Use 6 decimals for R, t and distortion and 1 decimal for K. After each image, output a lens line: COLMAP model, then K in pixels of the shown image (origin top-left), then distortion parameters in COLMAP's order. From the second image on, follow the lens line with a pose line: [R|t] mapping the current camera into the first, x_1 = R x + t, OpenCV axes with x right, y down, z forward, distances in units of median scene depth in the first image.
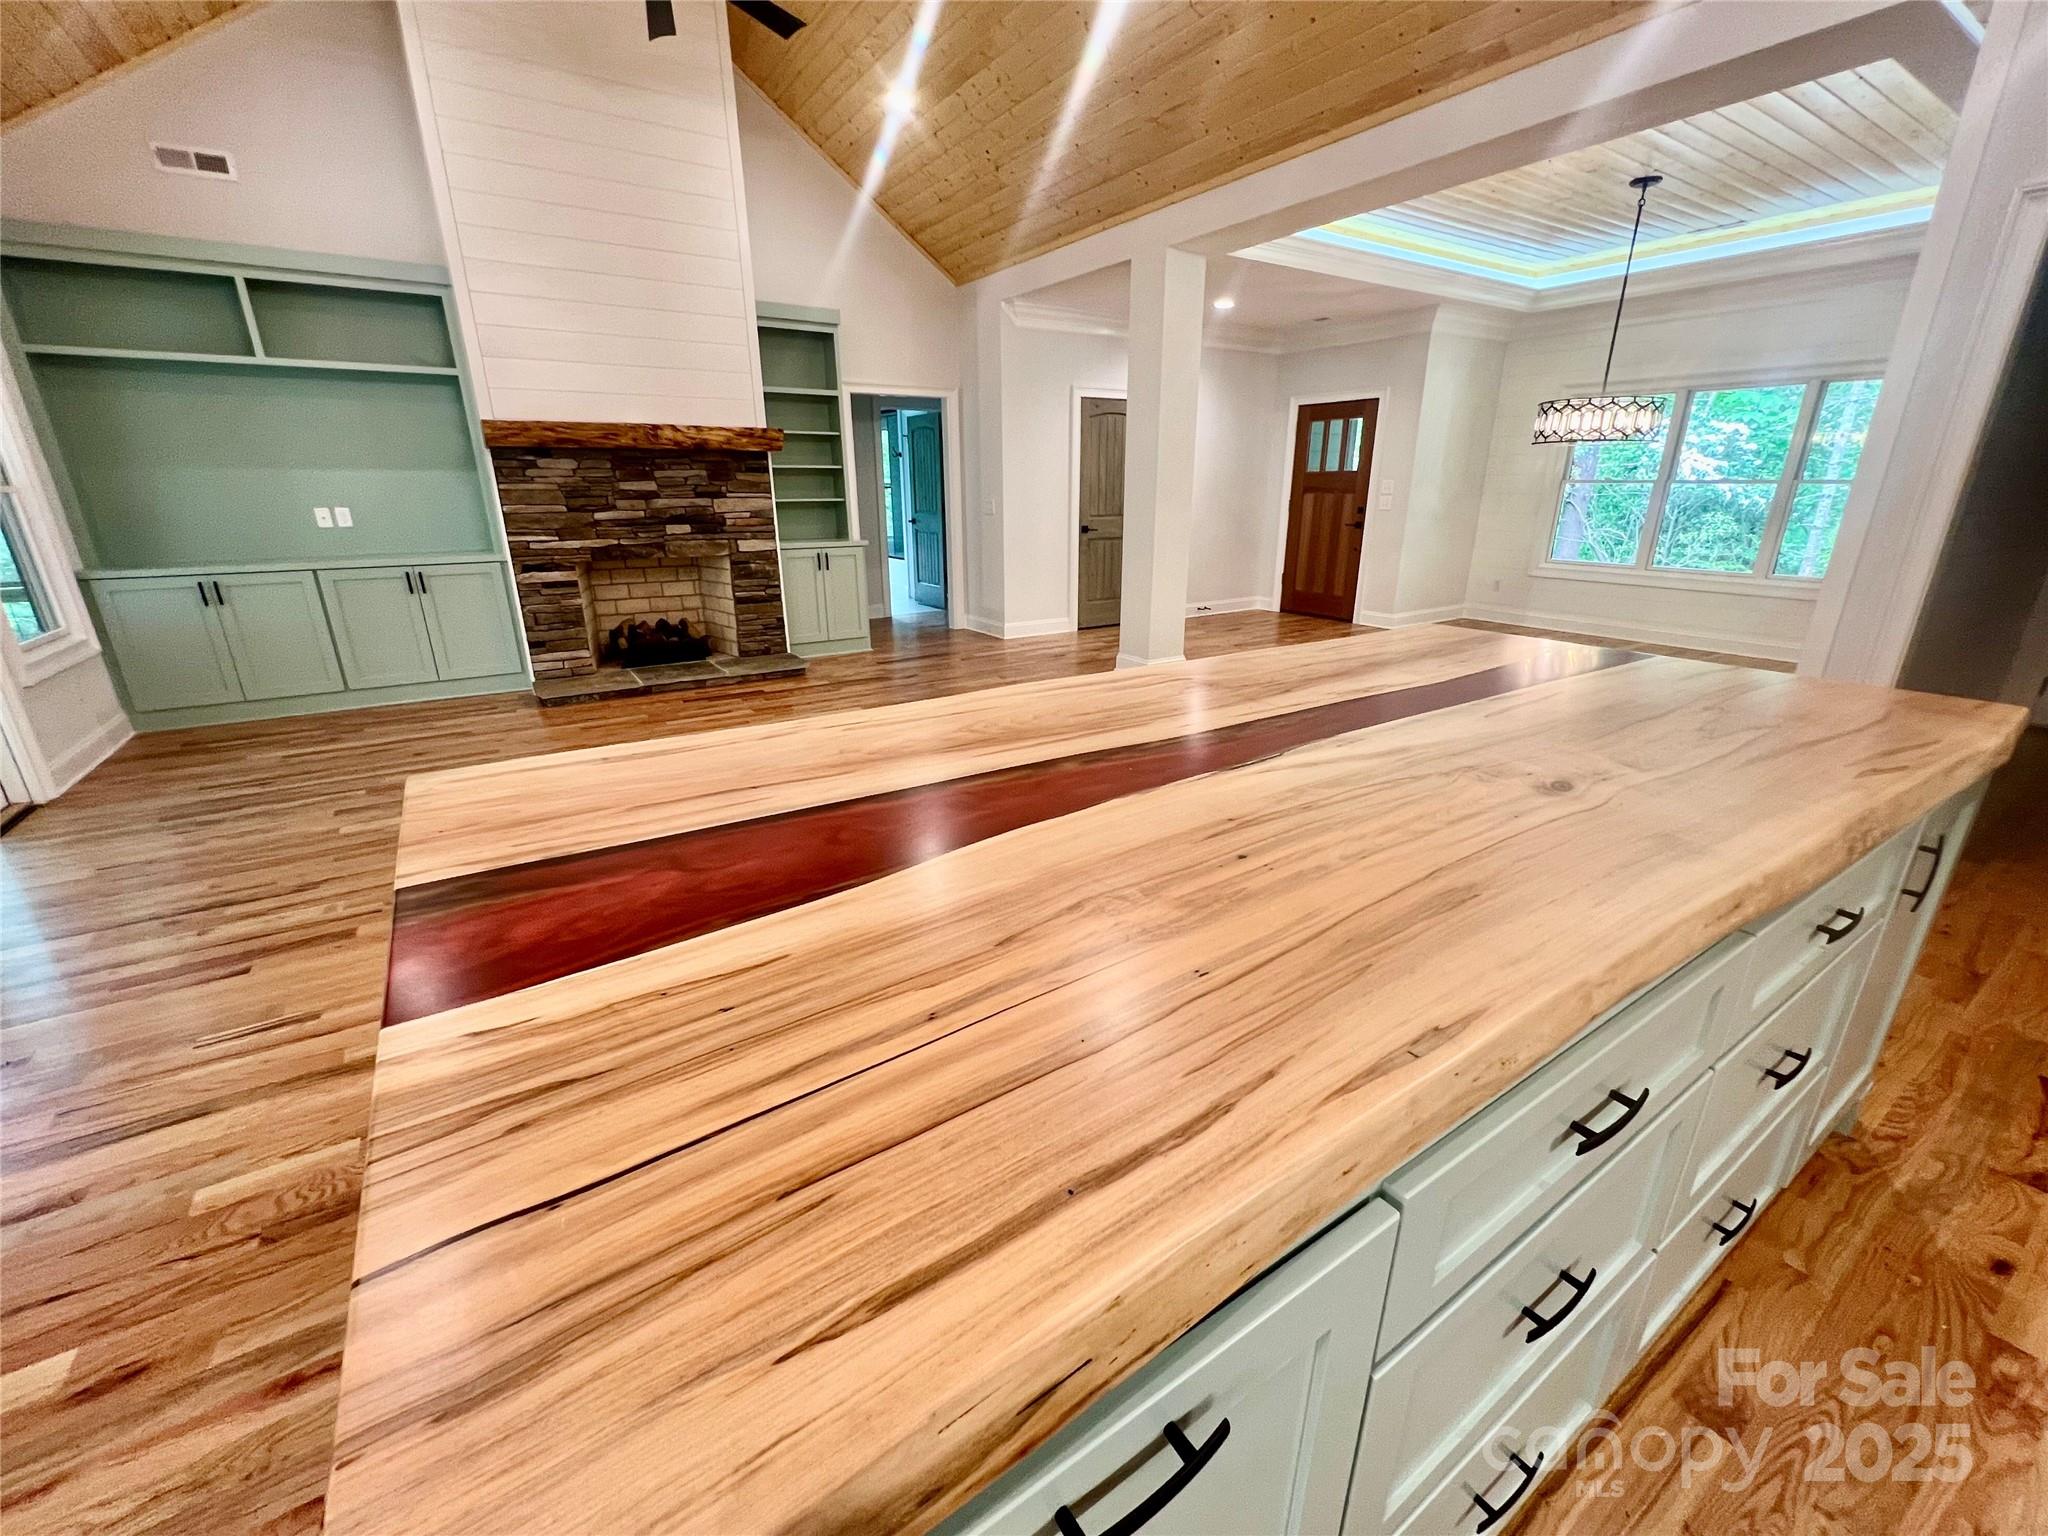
lens RADIAL K [[837.0, 0, 1027.7], [0, 837.0, 771.1], [0, 0, 1]] dist [-0.001282, -0.000048]
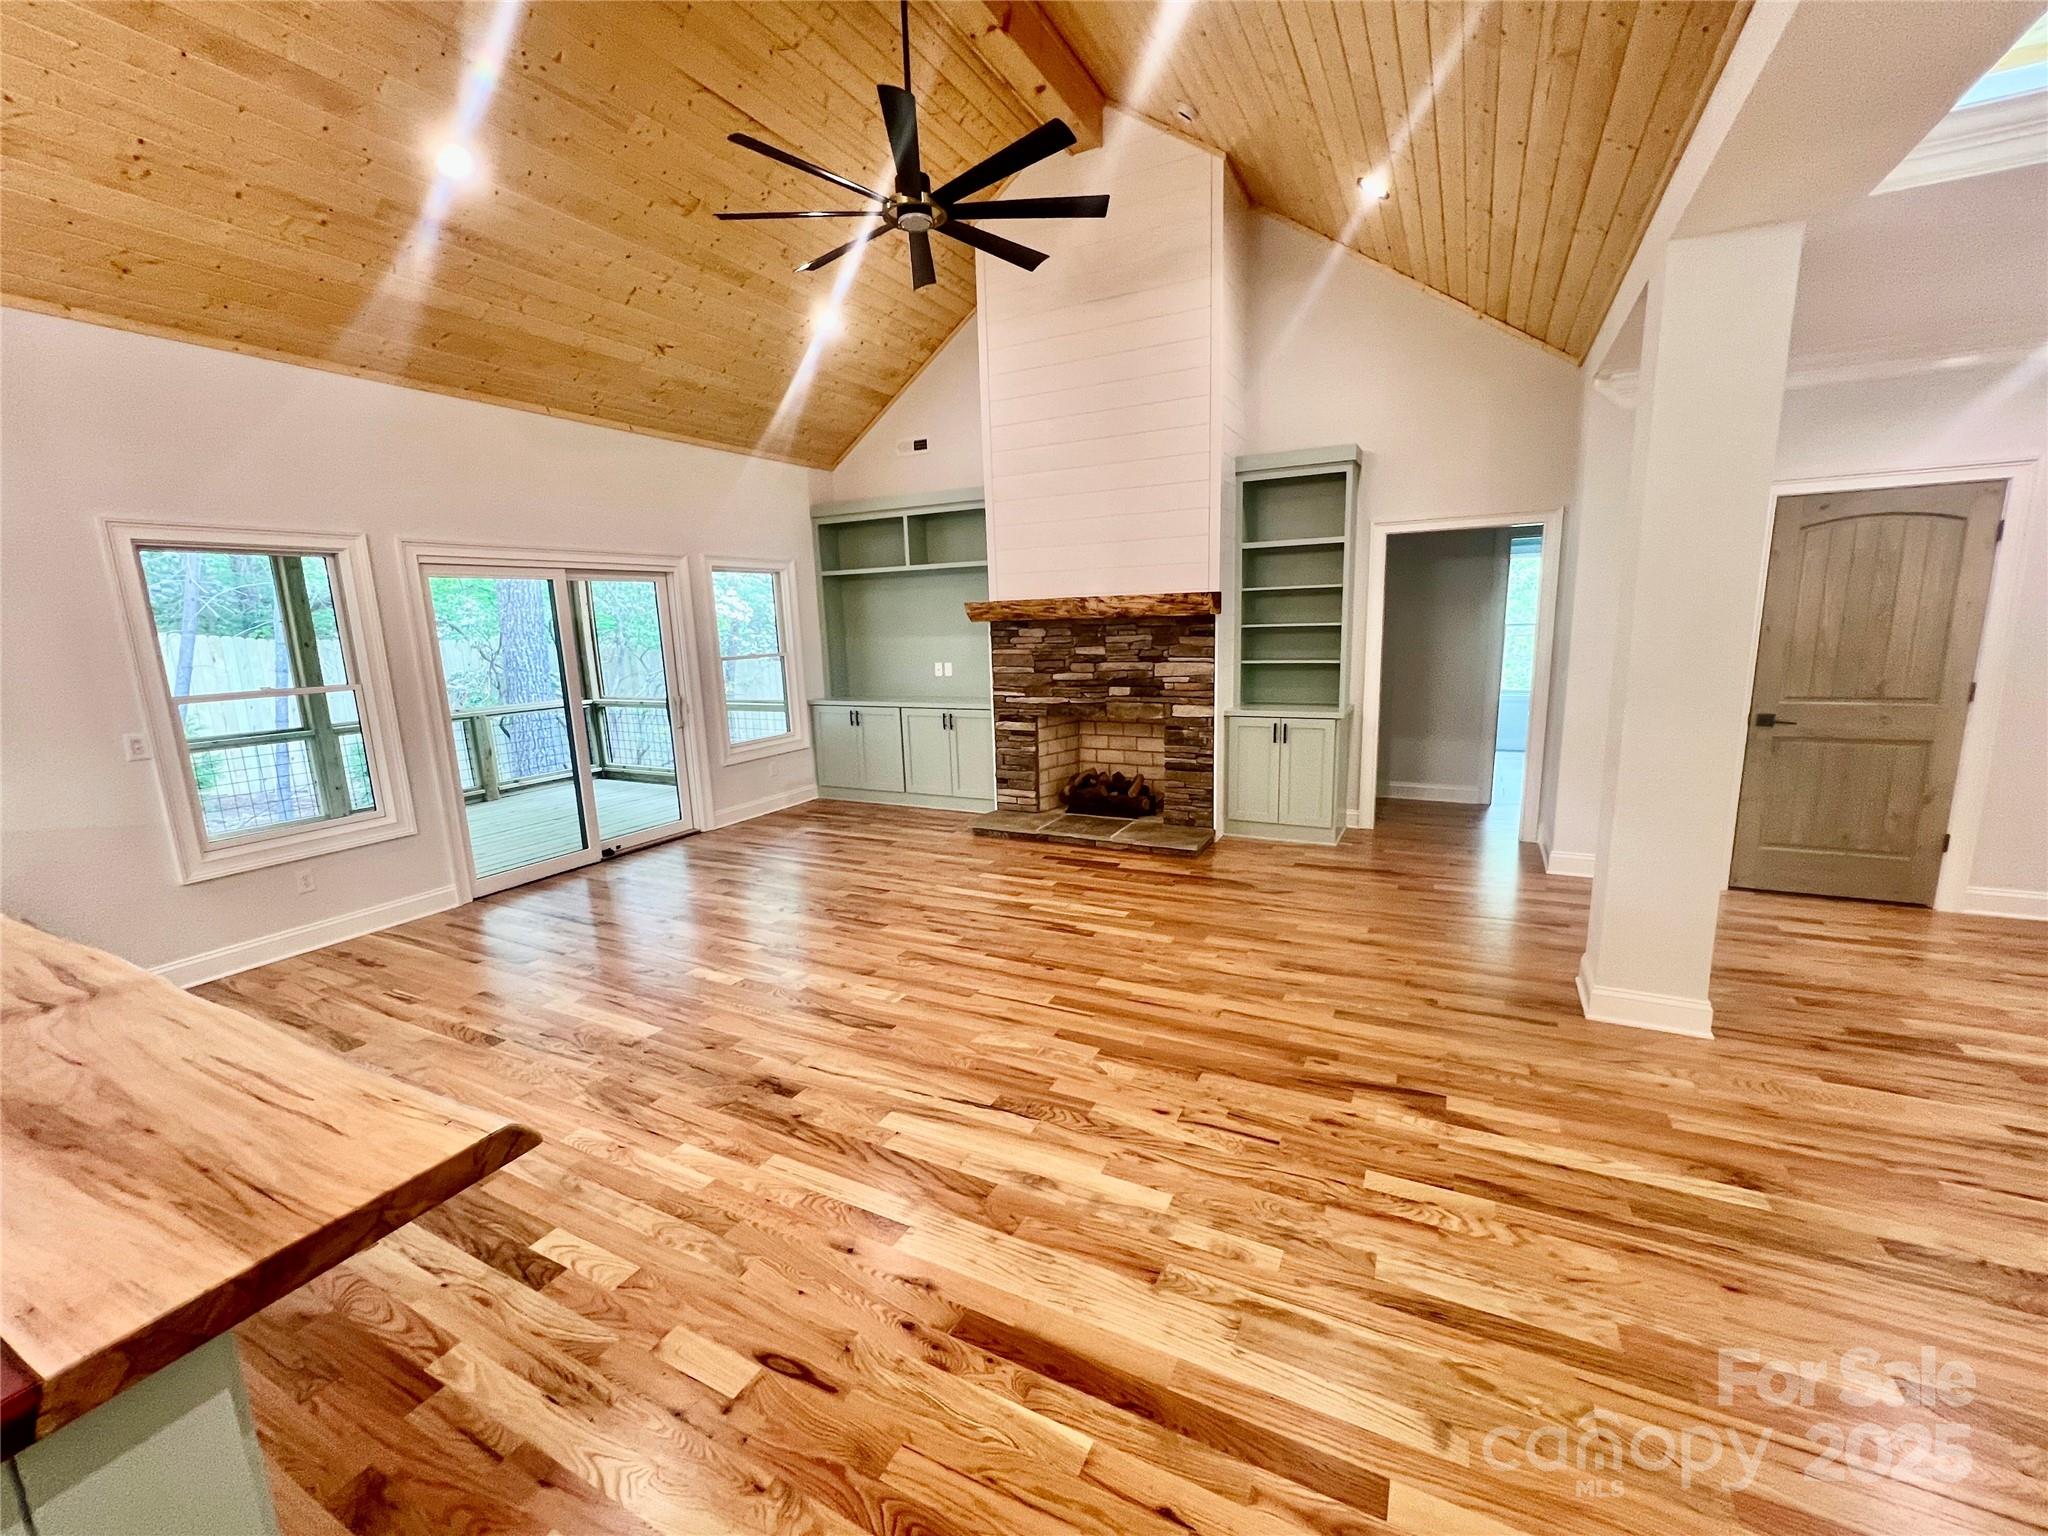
lens RADIAL K [[837.0, 0, 1027.7], [0, 837.0, 771.1], [0, 0, 1]] dist [-0.001282, -0.000048]
pose [[0.486325, 0.146986, -0.861327, 0.395073], [-0.255305, 0.966637, 0.020806, -0.178065], [0.835648, 0.209783, 0.507625, 0.389914]]
